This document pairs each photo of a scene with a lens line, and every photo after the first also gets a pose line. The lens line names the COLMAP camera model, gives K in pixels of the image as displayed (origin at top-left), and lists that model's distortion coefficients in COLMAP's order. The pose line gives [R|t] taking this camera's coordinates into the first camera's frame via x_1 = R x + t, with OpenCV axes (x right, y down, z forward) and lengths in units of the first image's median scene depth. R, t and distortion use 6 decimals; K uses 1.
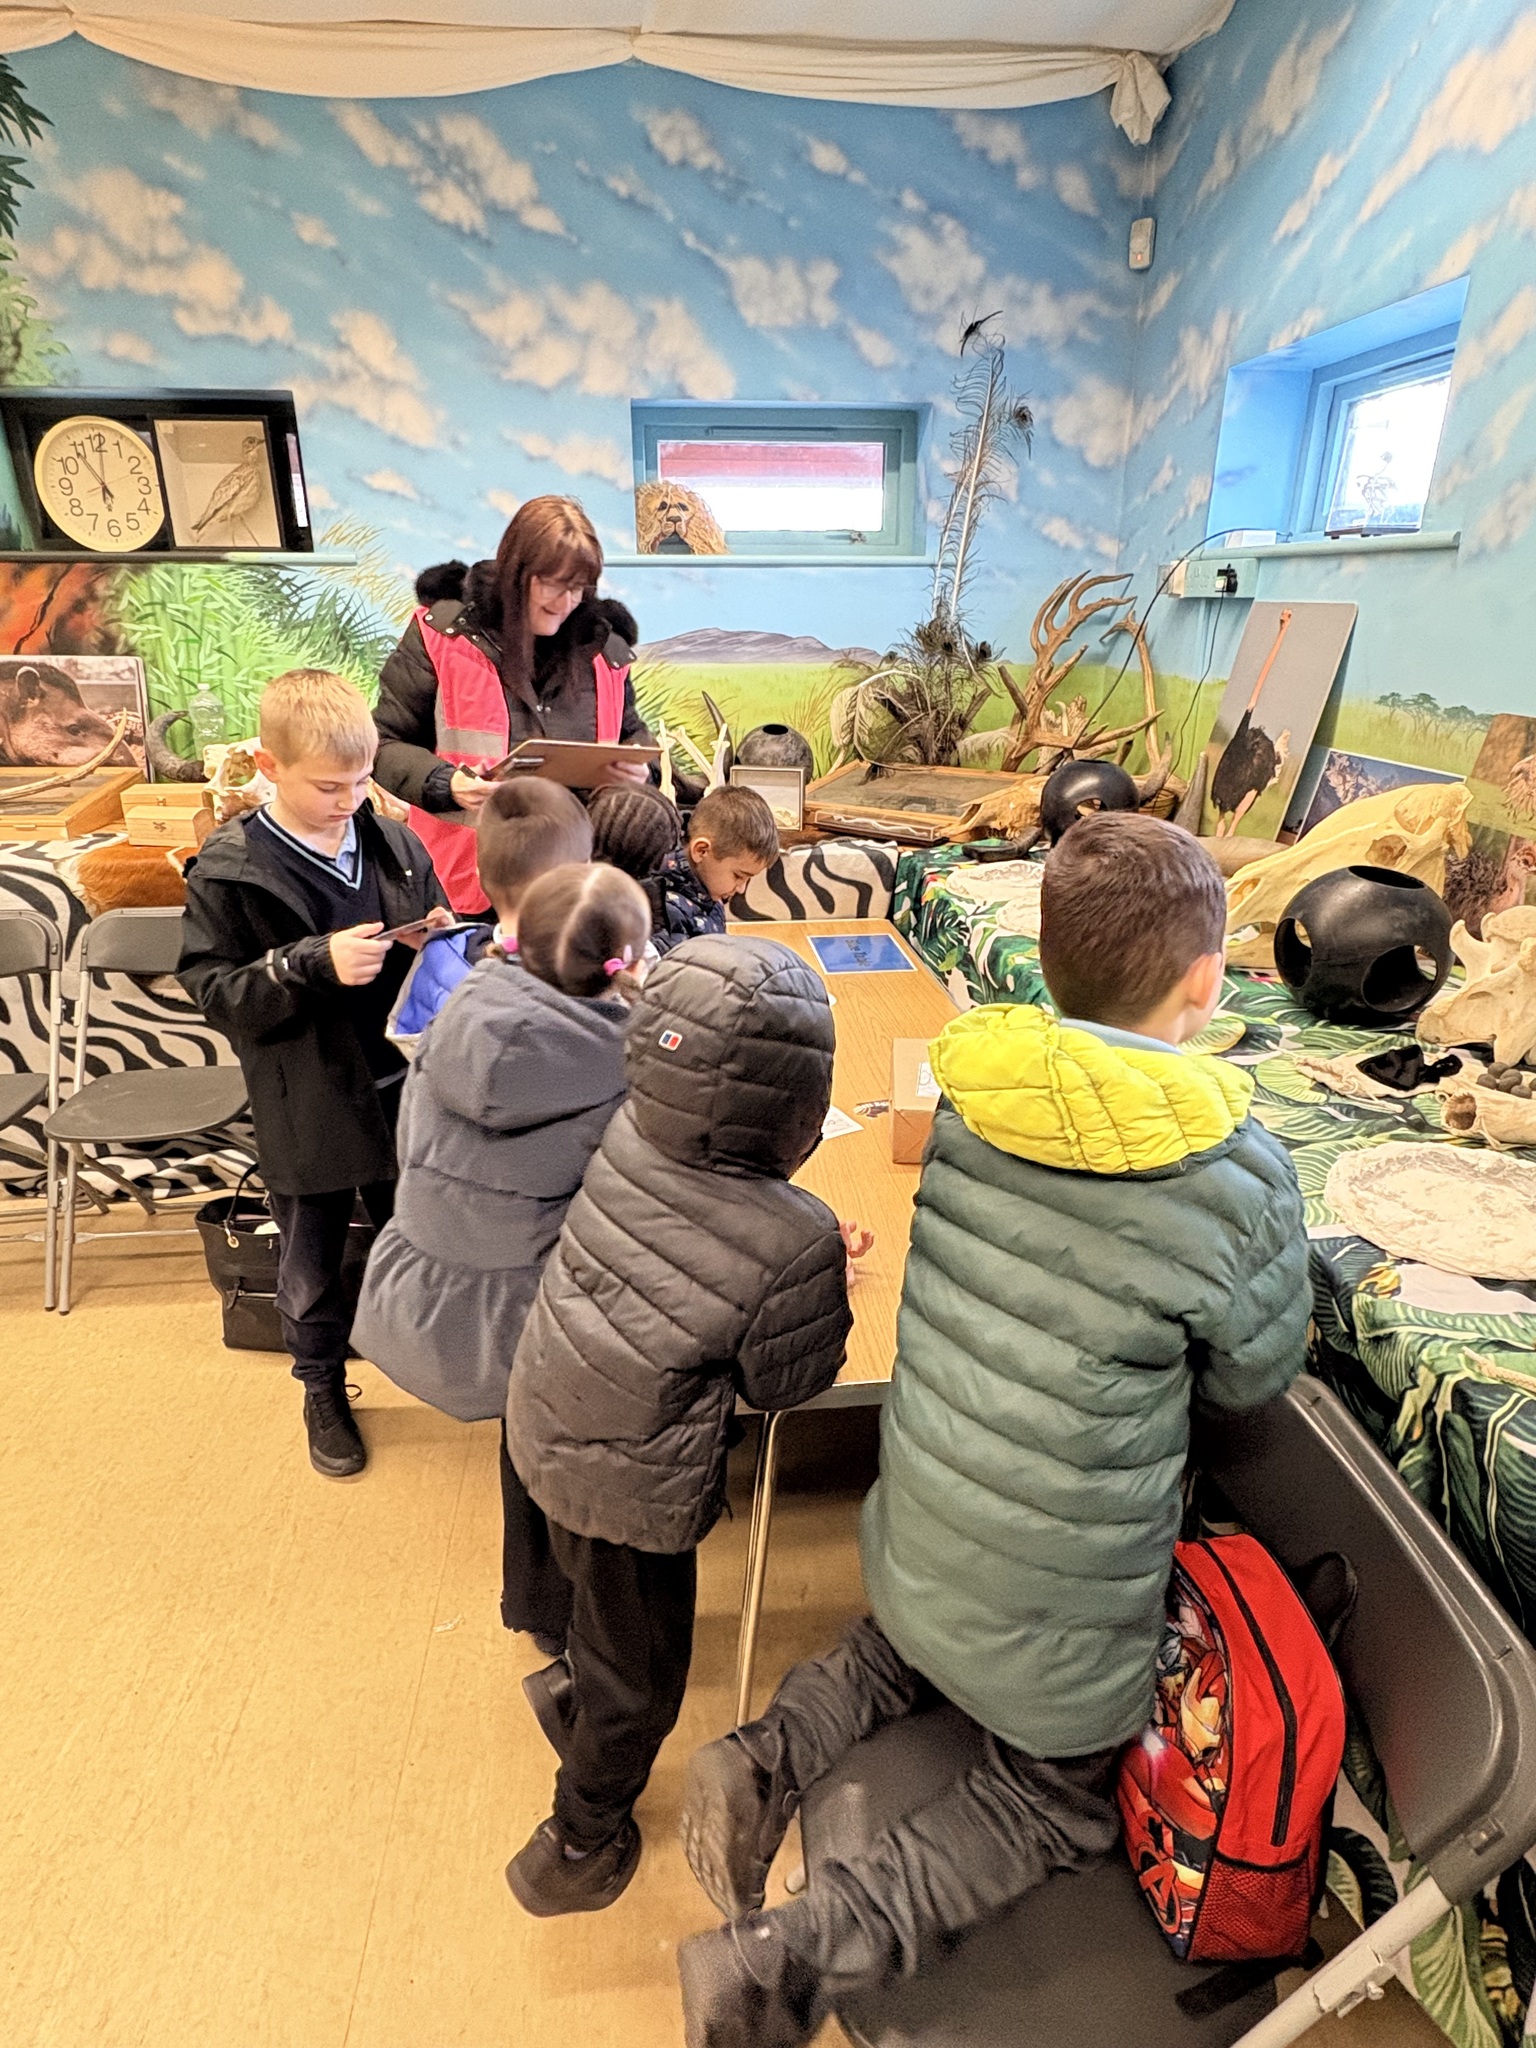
lens RADIAL K [[1130.1, 0, 774.9], [0, 1130.1, 1002.0], [0, 0, 1]] dist [0.005277, -0.002598]
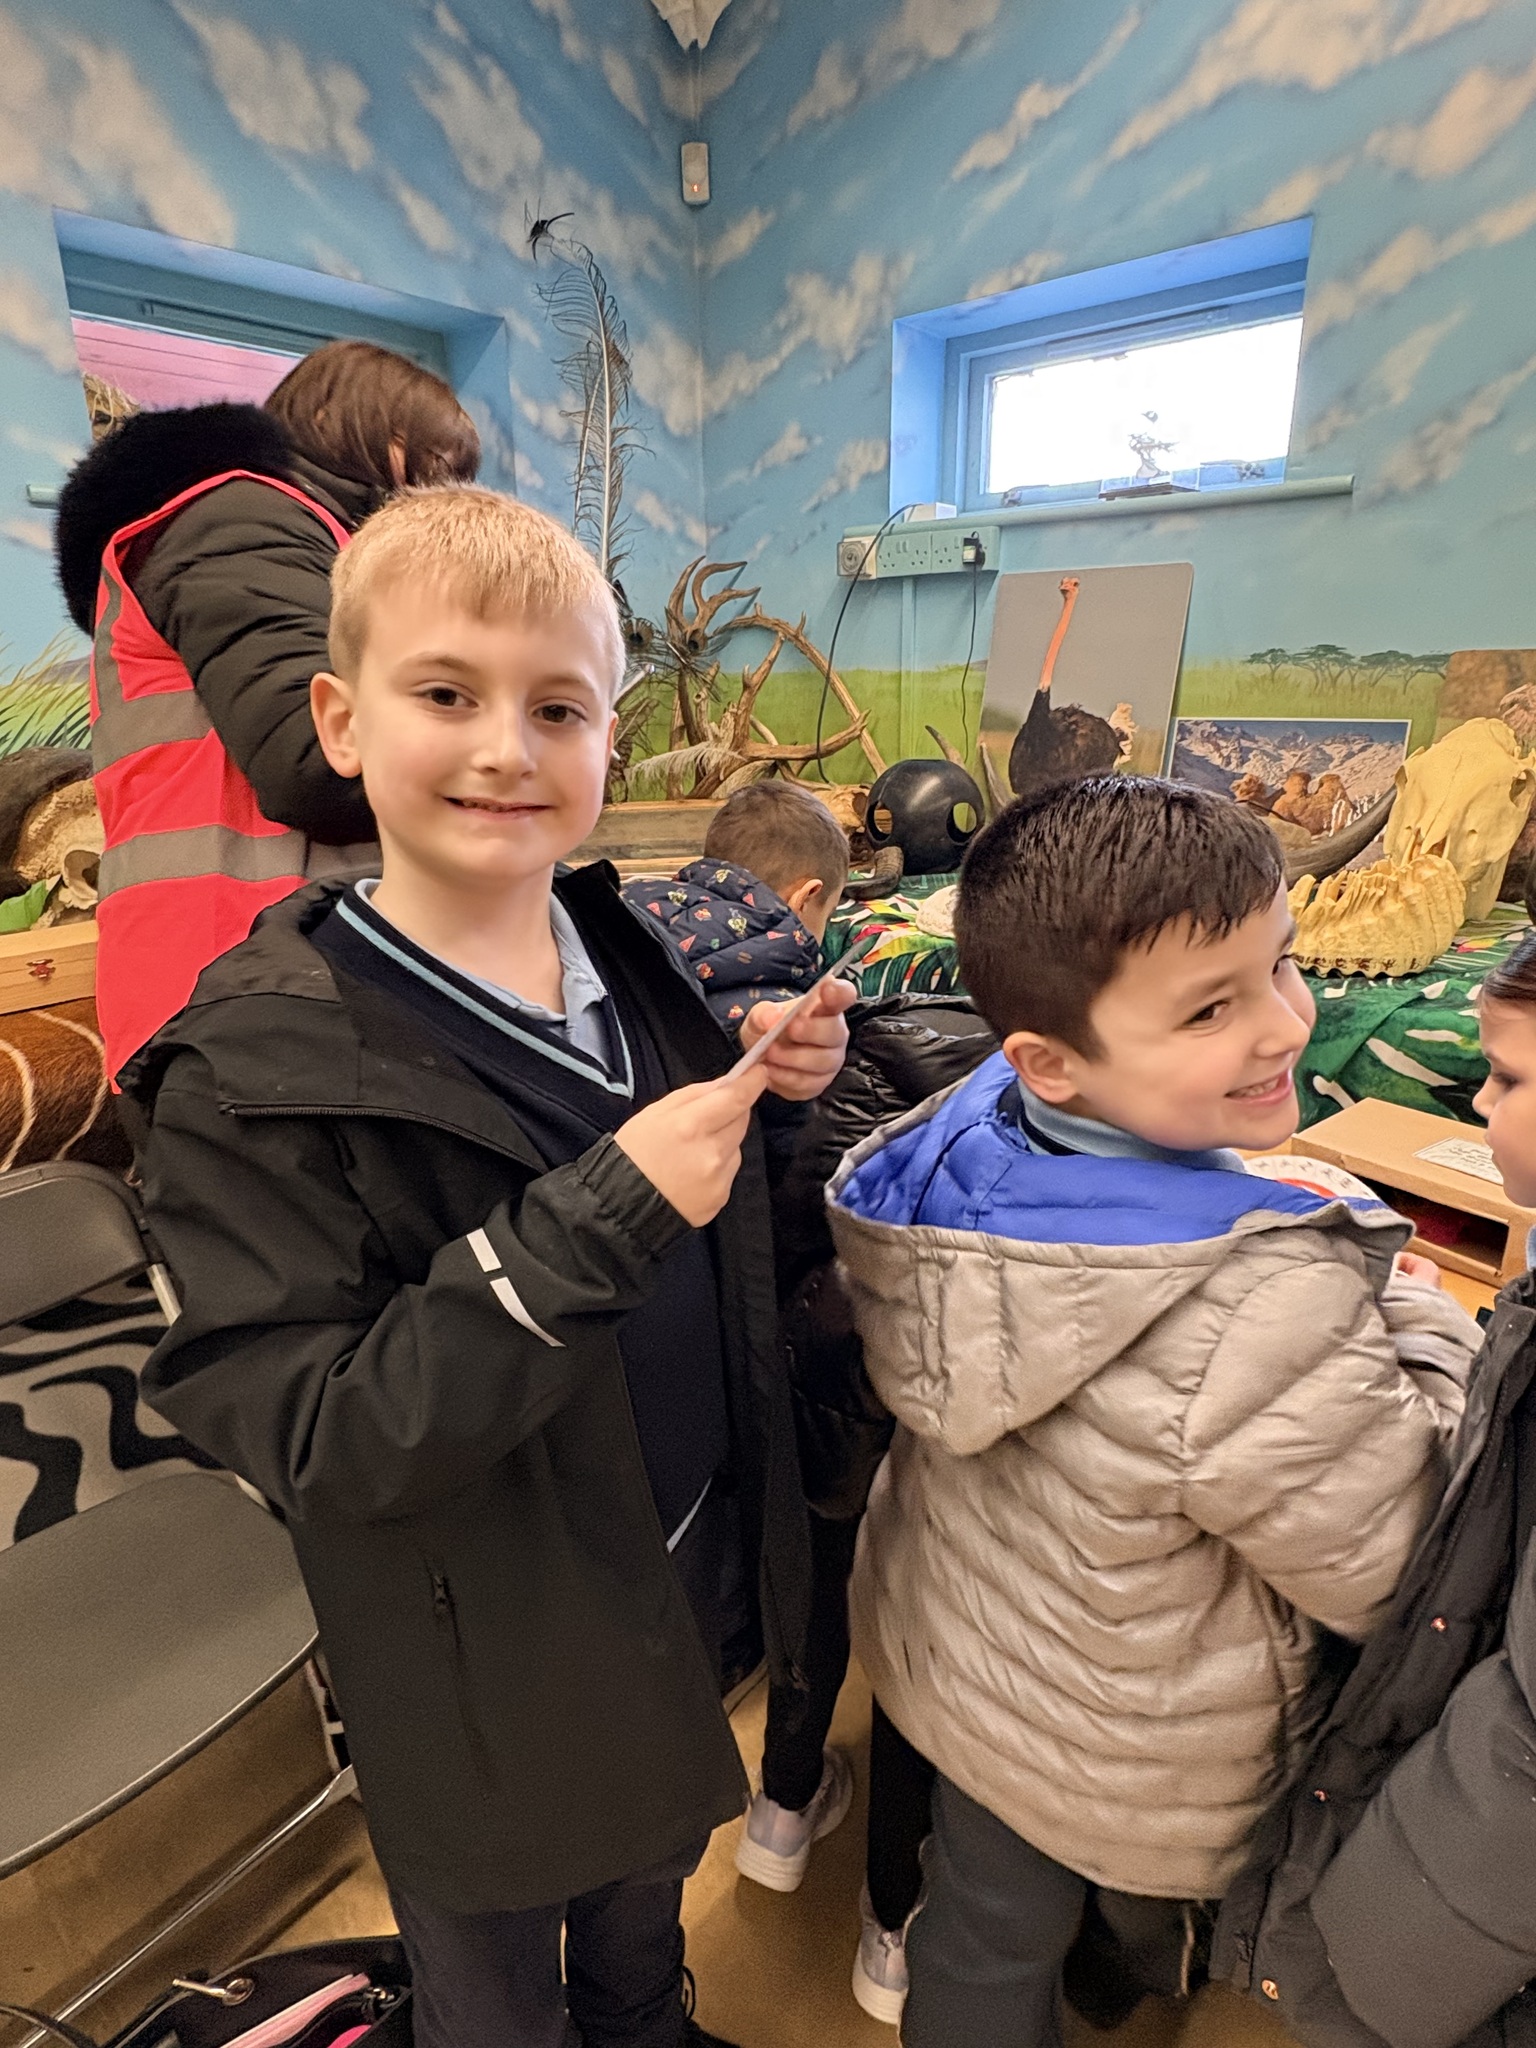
lens RADIAL K [[1130.1, 0, 787.2], [0, 1130.1, 1004.1], [0, 0, 1]] dist [0.005277, -0.002598]
pose [[0.728748, -0.213724, 0.650576, -0.338928], [0.249796, 0.967551, 0.038044, -0.091691], [-0.637596, 0.134787, 0.758488, 0.435811]]
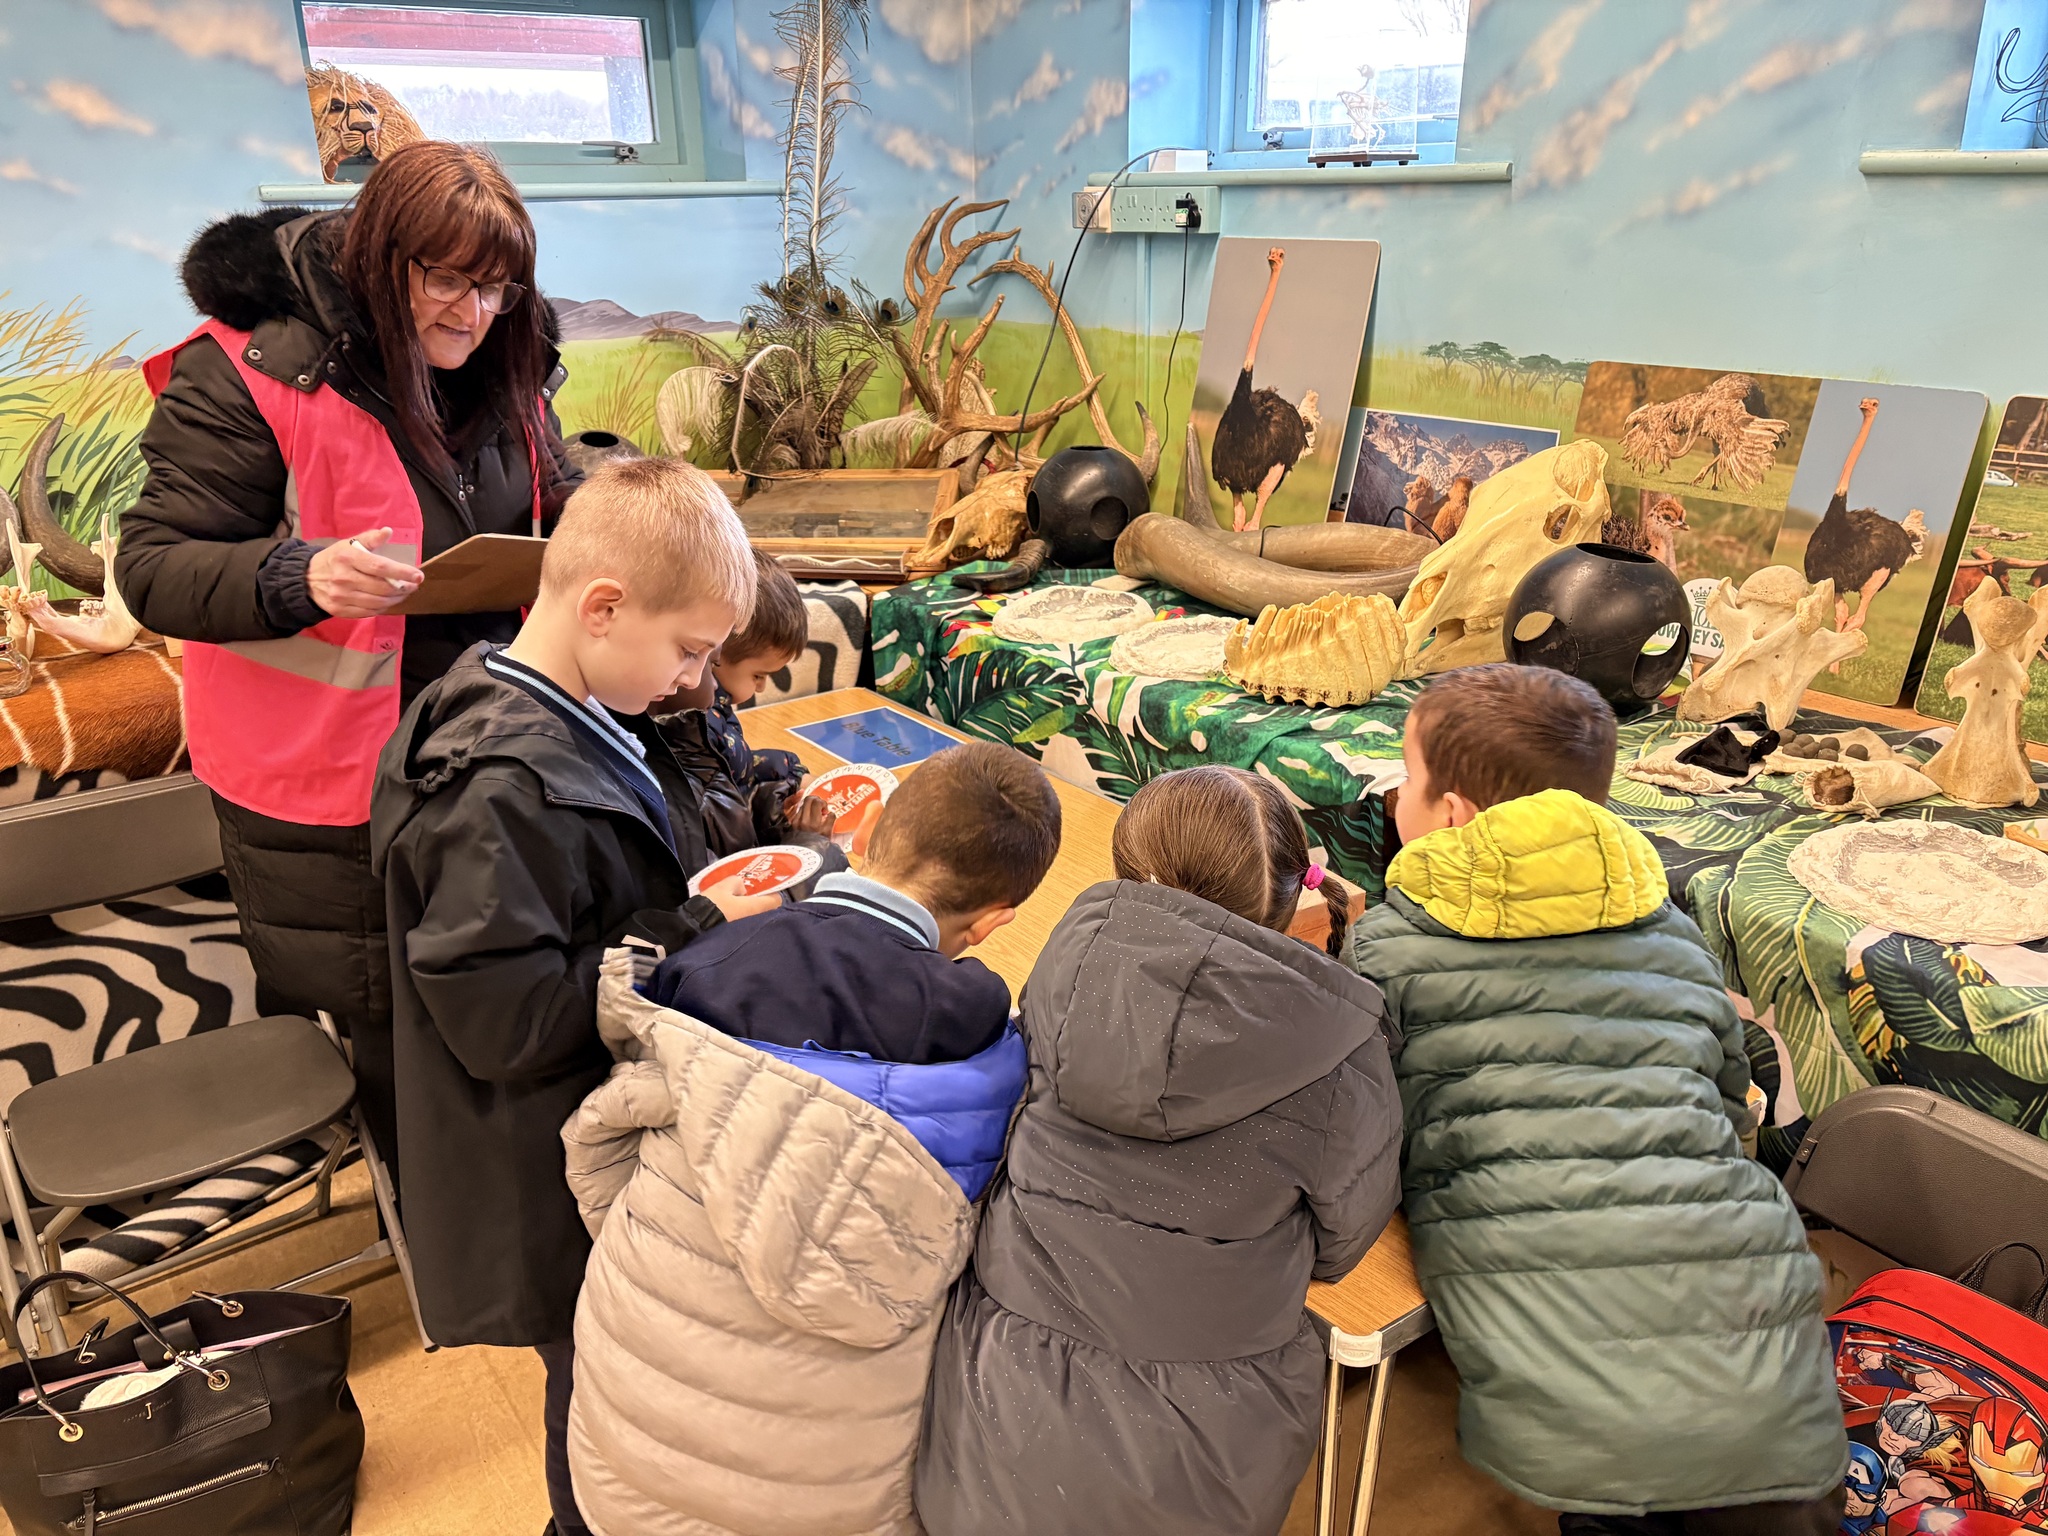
lens RADIAL K [[1542.0, 0, 1043.9], [0, 1542.0, 762.6], [0, 0, 1]] dist [0.060196, -0.061096]
pose [[0.870071, -0.186727, 0.456190, -0.263973], [0.185309, 0.981492, 0.048312, -0.050816], [-0.456768, 0.042501, 0.888570, 0.056027]]
